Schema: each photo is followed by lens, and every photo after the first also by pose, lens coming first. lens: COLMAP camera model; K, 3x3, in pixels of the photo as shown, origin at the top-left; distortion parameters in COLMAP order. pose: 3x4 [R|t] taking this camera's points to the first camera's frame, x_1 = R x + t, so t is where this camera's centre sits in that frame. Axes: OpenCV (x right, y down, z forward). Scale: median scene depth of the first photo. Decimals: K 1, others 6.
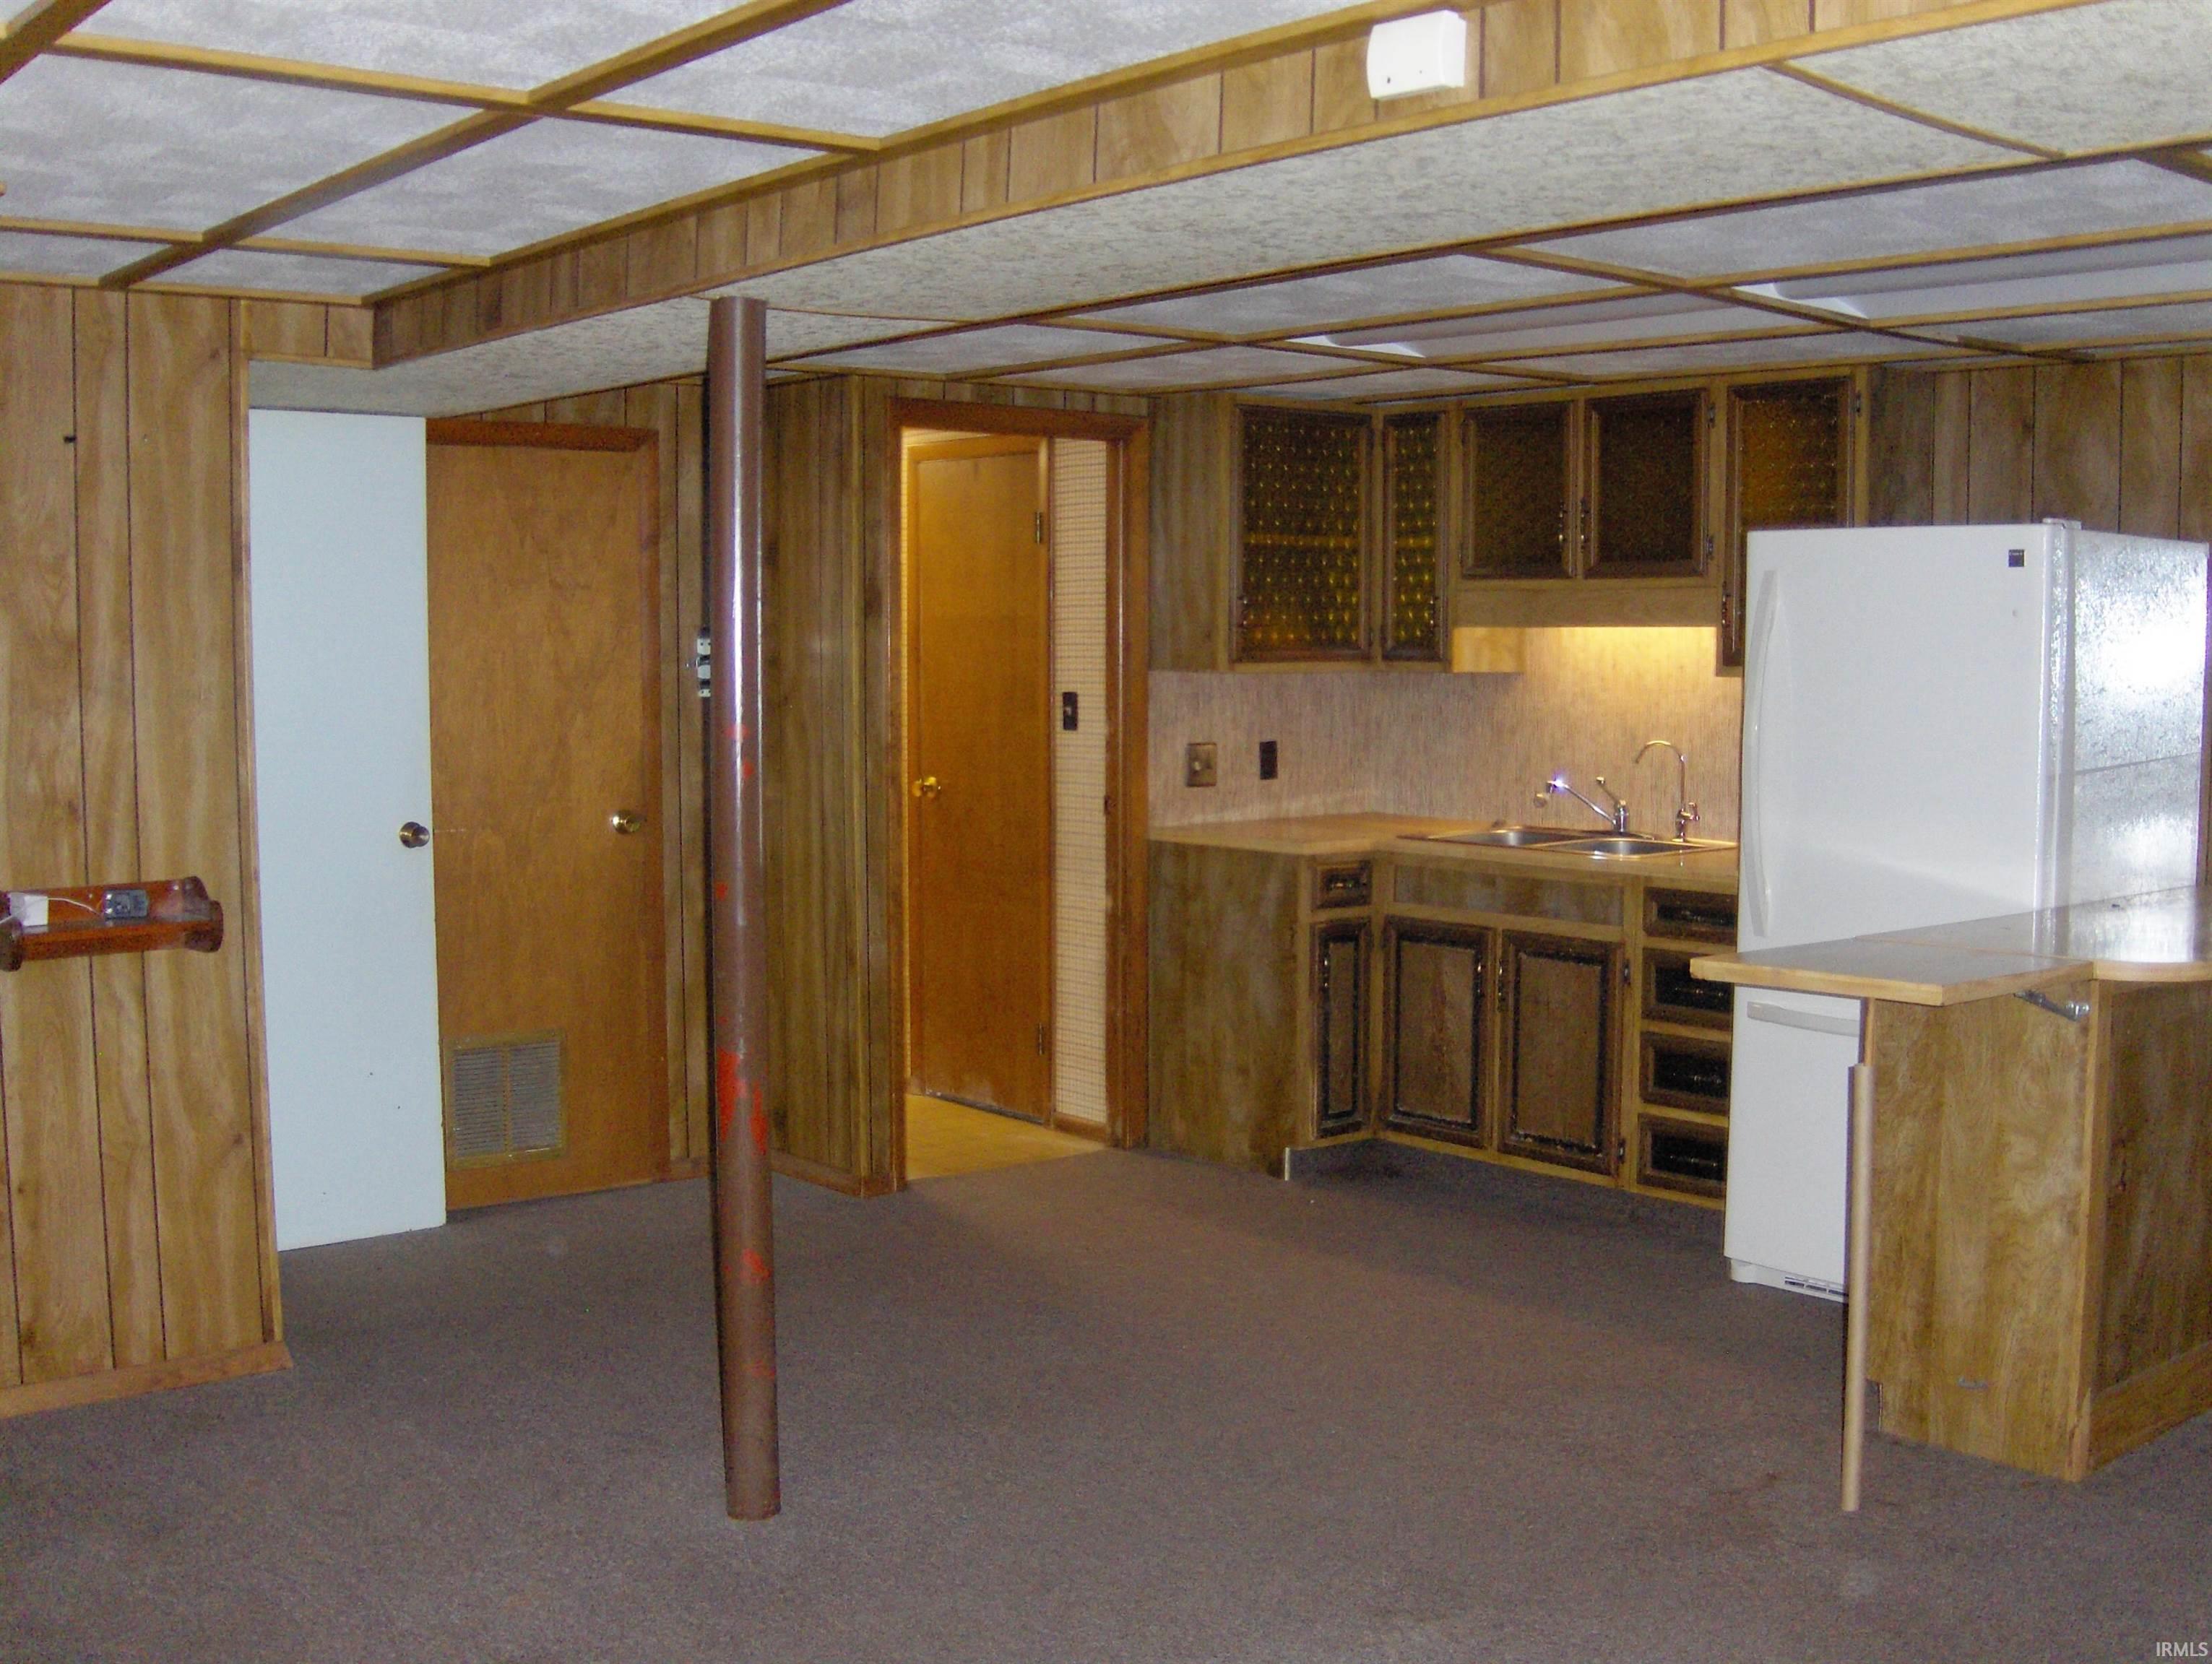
lens RADIAL K [[2400.1, 0, 1107.4], [0, 2400.1, 828.3], [0, 0, 1]] dist [-0.154980, 0.000000]
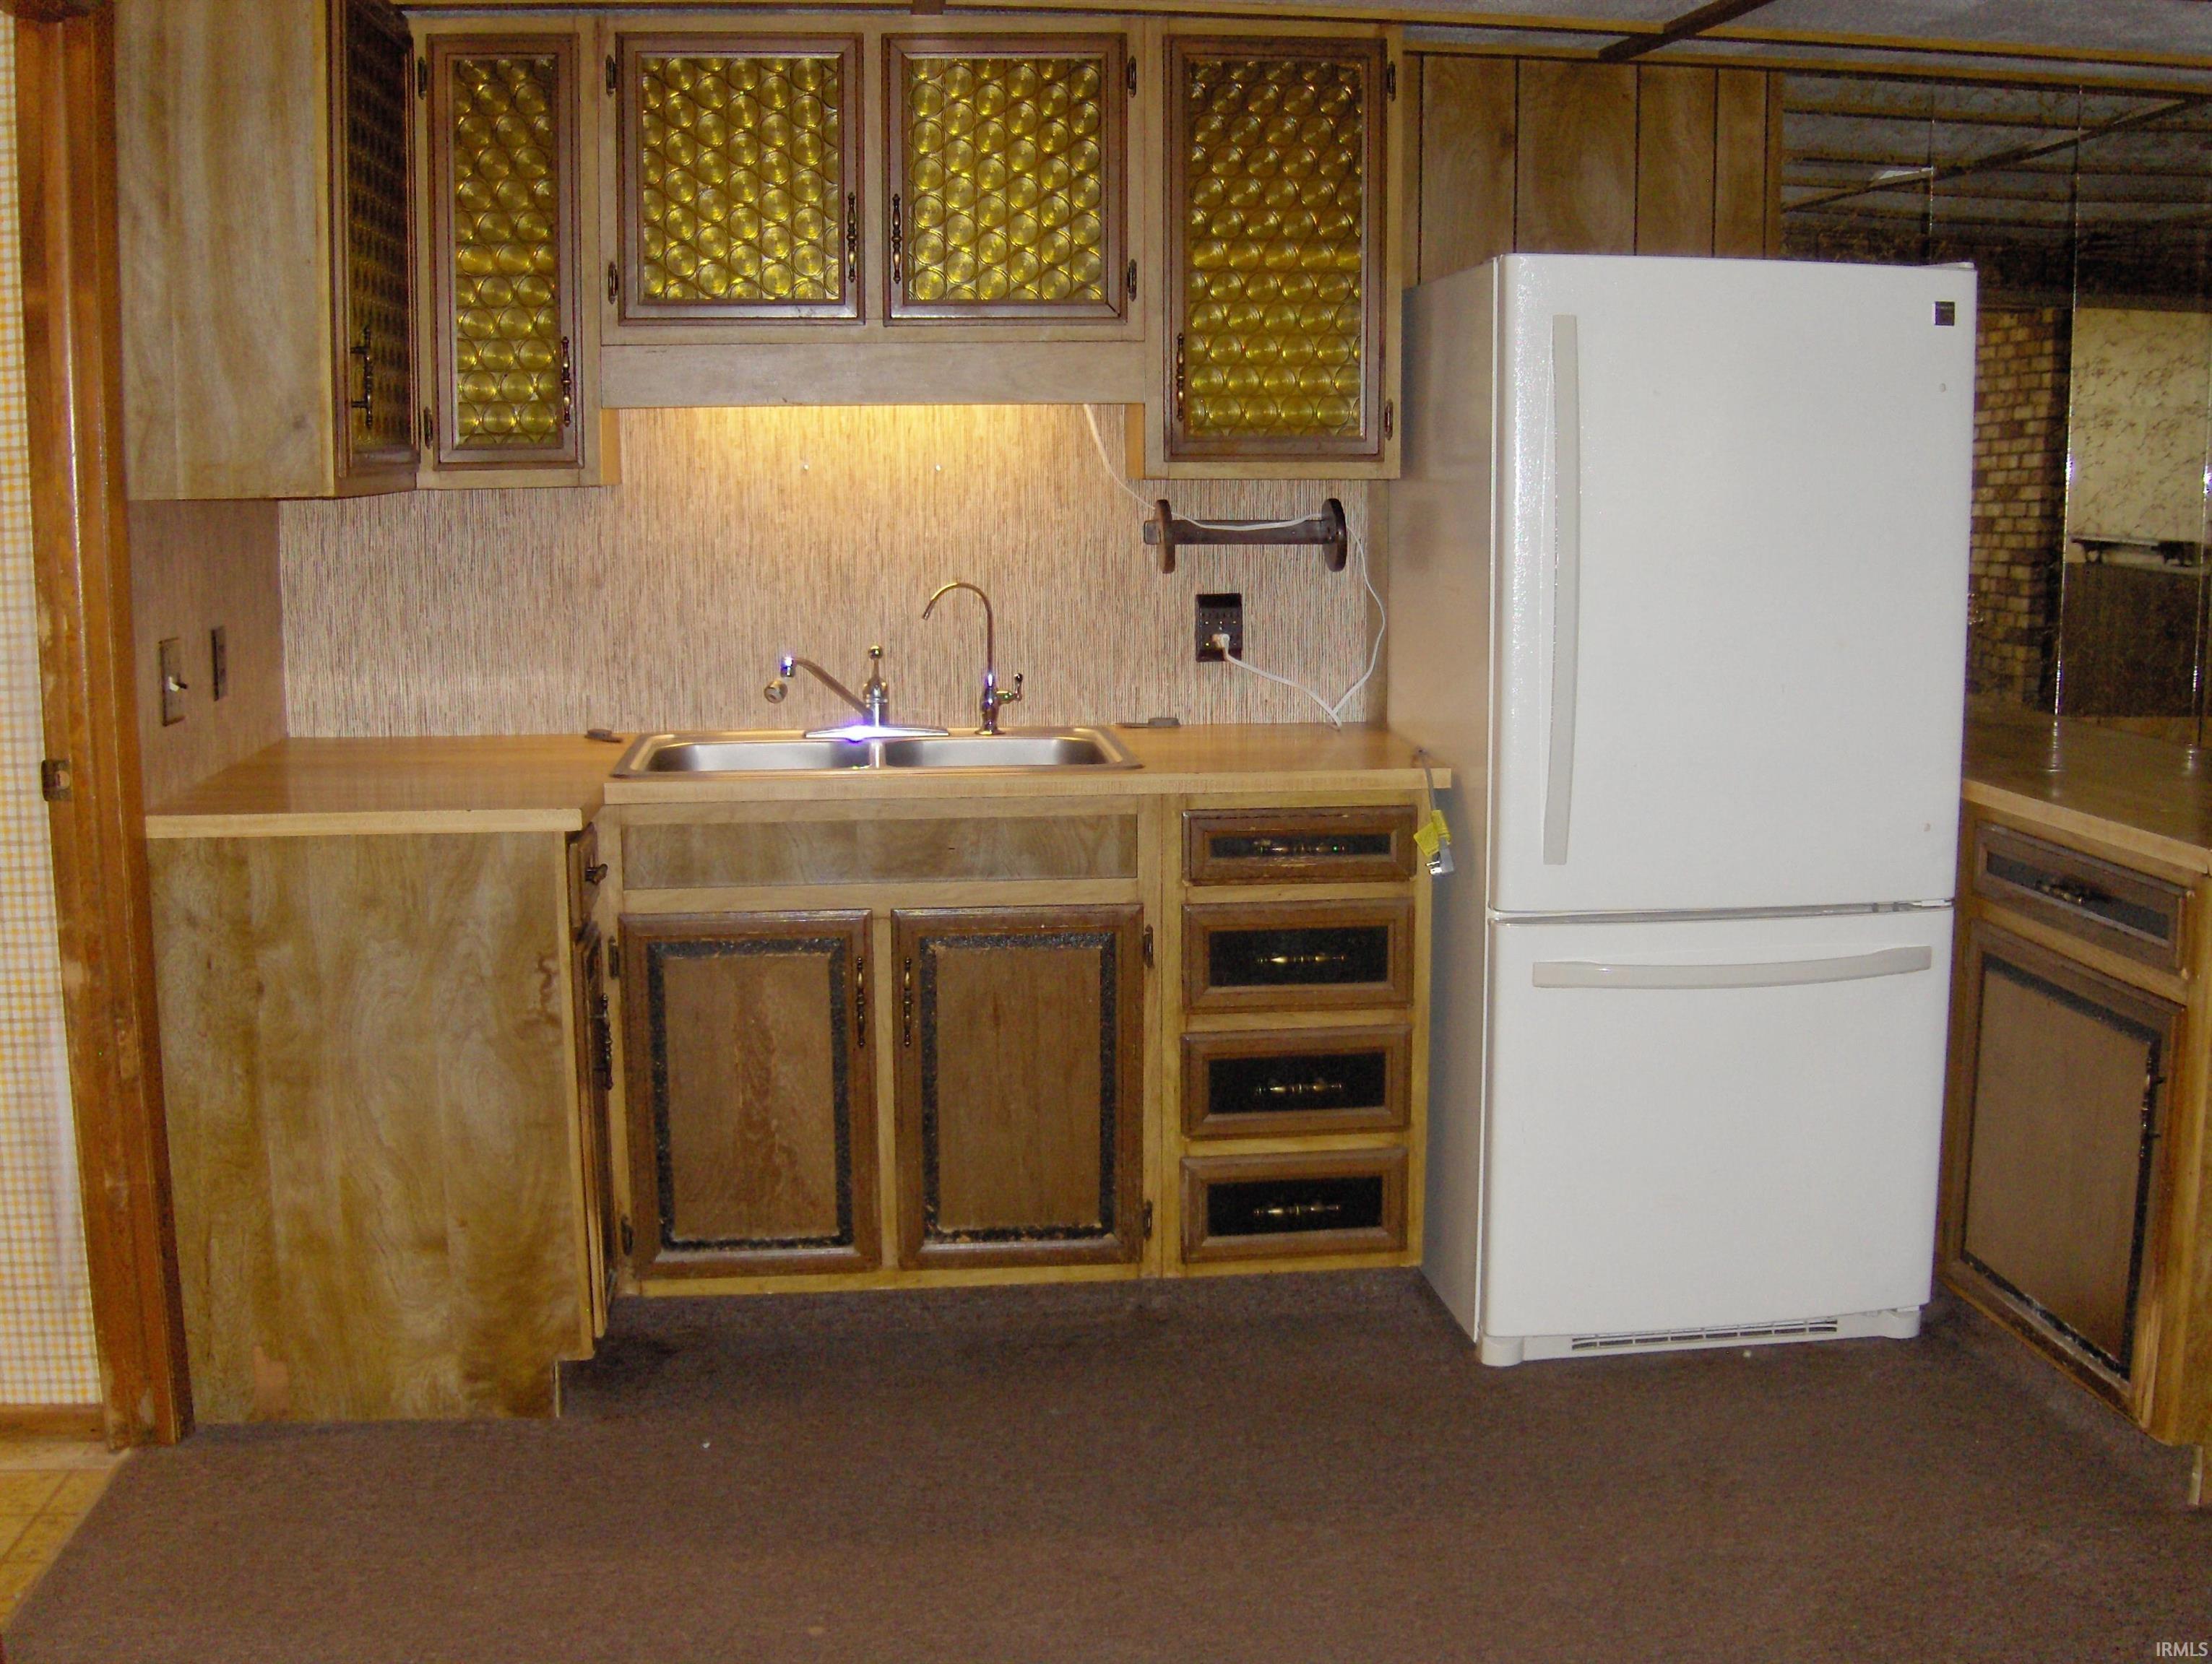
lens RADIAL K [[2400.1, 0, 1106.3], [0, 2400.1, 838.2], [0, 0, 1]] dist [-0.154980, 0.000000]
pose [[0.555234, -0.134671, 0.820719, -0.293618], [0.068334, 0.990854, 0.116359, -0.041514], [-0.828882, -0.008524, 0.559358, 0.609412]]
